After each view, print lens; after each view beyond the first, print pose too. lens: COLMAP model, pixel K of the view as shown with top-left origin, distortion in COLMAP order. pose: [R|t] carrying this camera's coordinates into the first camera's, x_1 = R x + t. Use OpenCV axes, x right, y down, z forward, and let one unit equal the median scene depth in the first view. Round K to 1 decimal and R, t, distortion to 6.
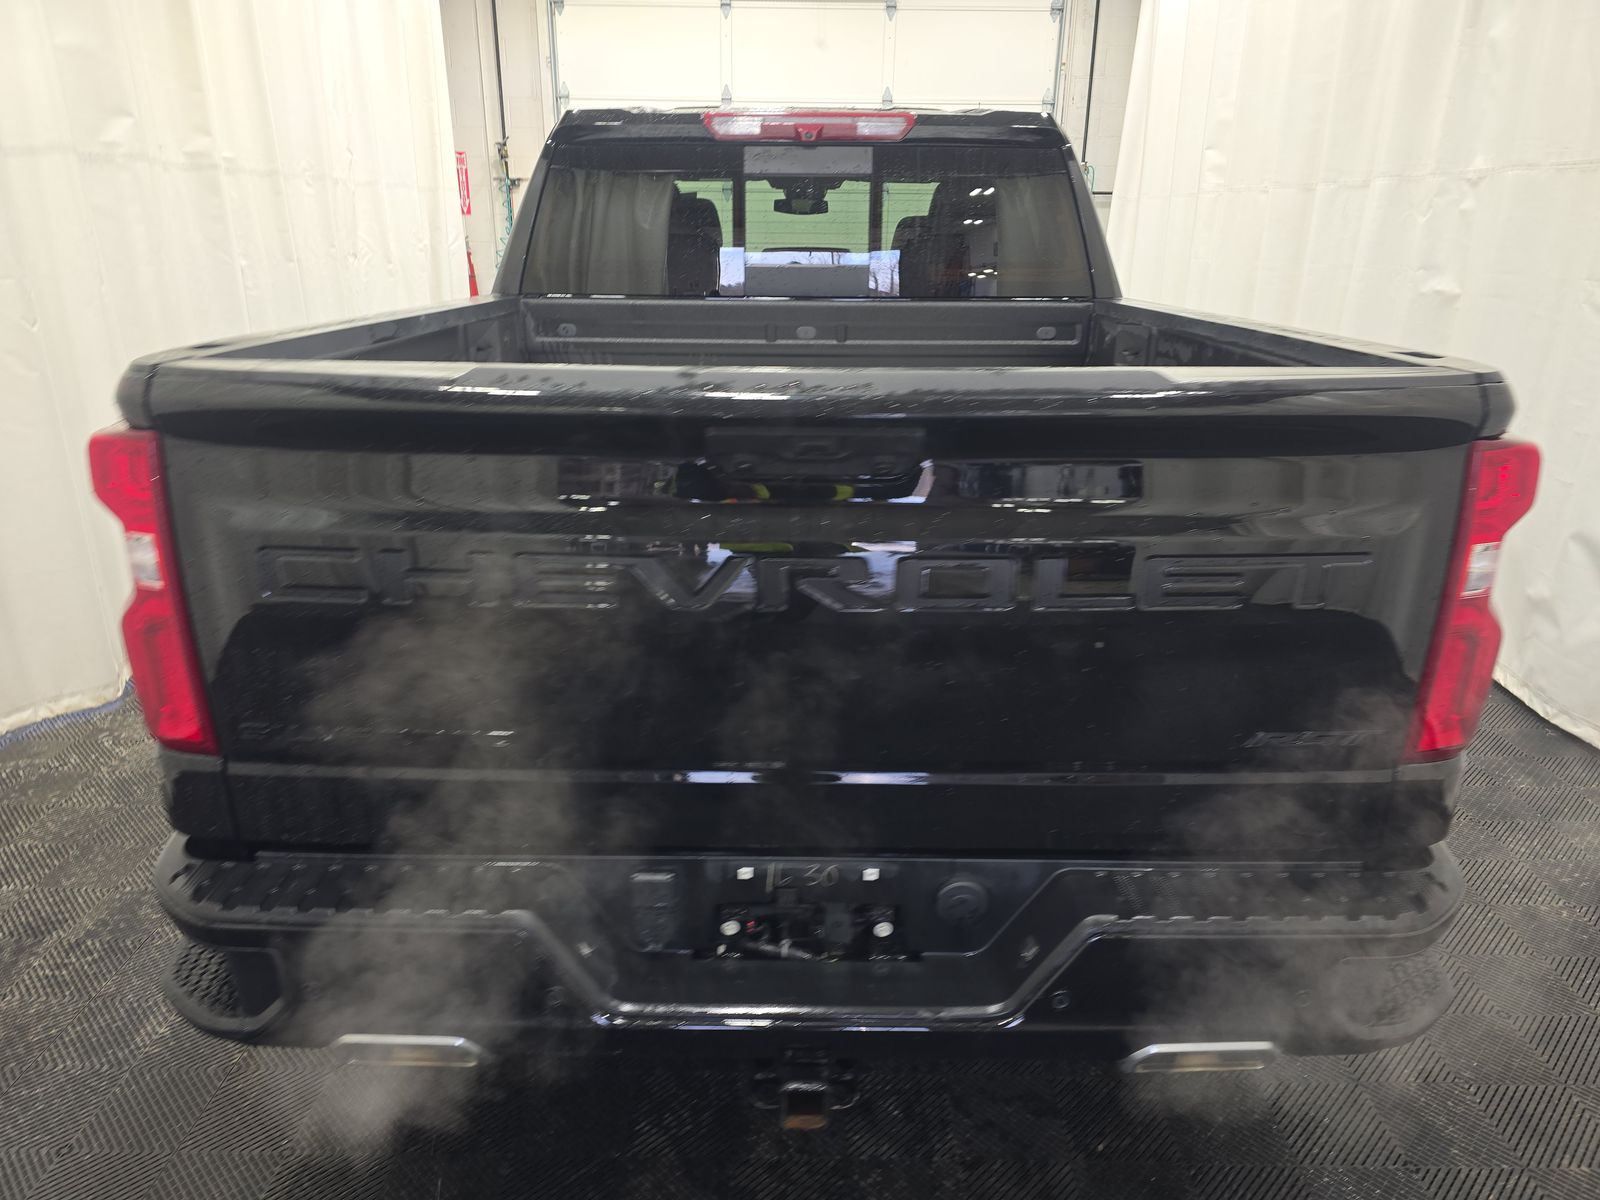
lens RADIAL K [[1073.6, 0, 799.0], [0, 1073.6, 599.2], [0, 0, 1]] dist [0.034750, -0.031569]
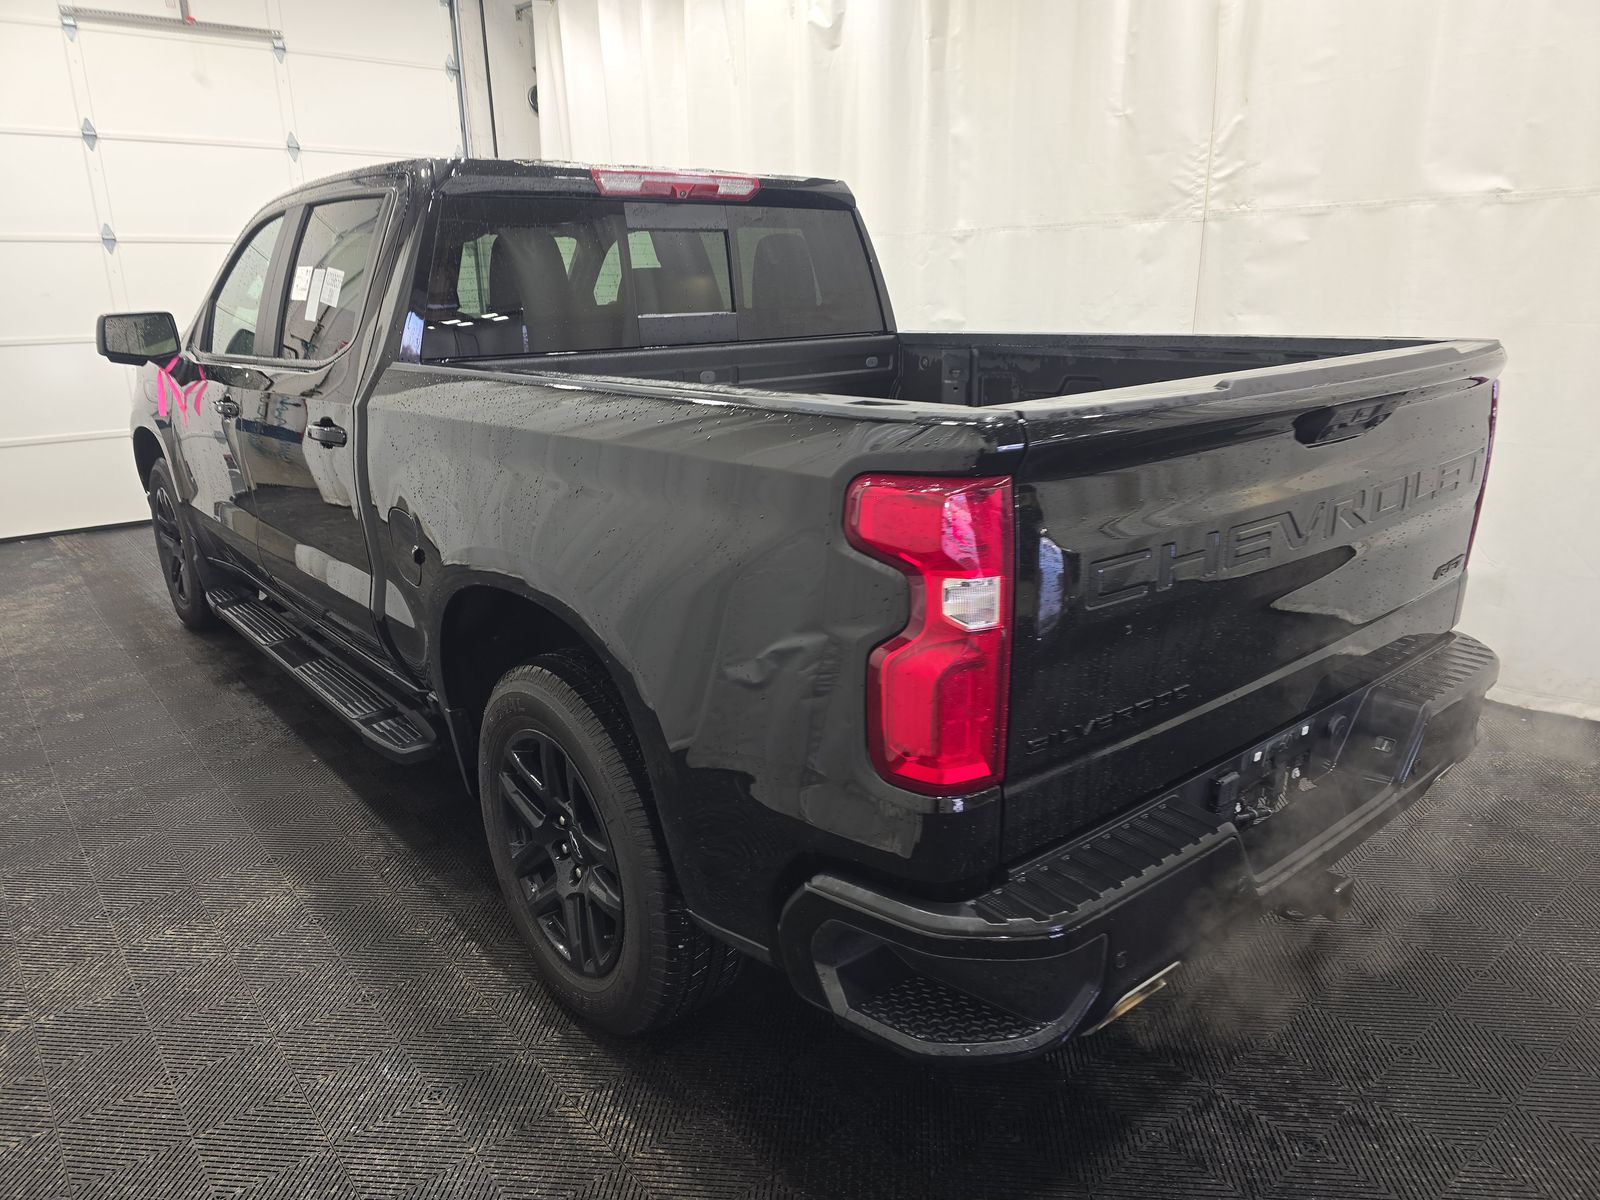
lens RADIAL K [[1073.6, 0, 794.0], [0, 1073.6, 604.6], [0, 0, 1]] dist [0.034750, -0.031569]
pose [[0.770784, -0.203048, 0.603873, -0.610597], [0.226693, 0.973229, 0.037890, -0.050958], [-0.595400, 0.107689, 0.796179, 0.132624]]
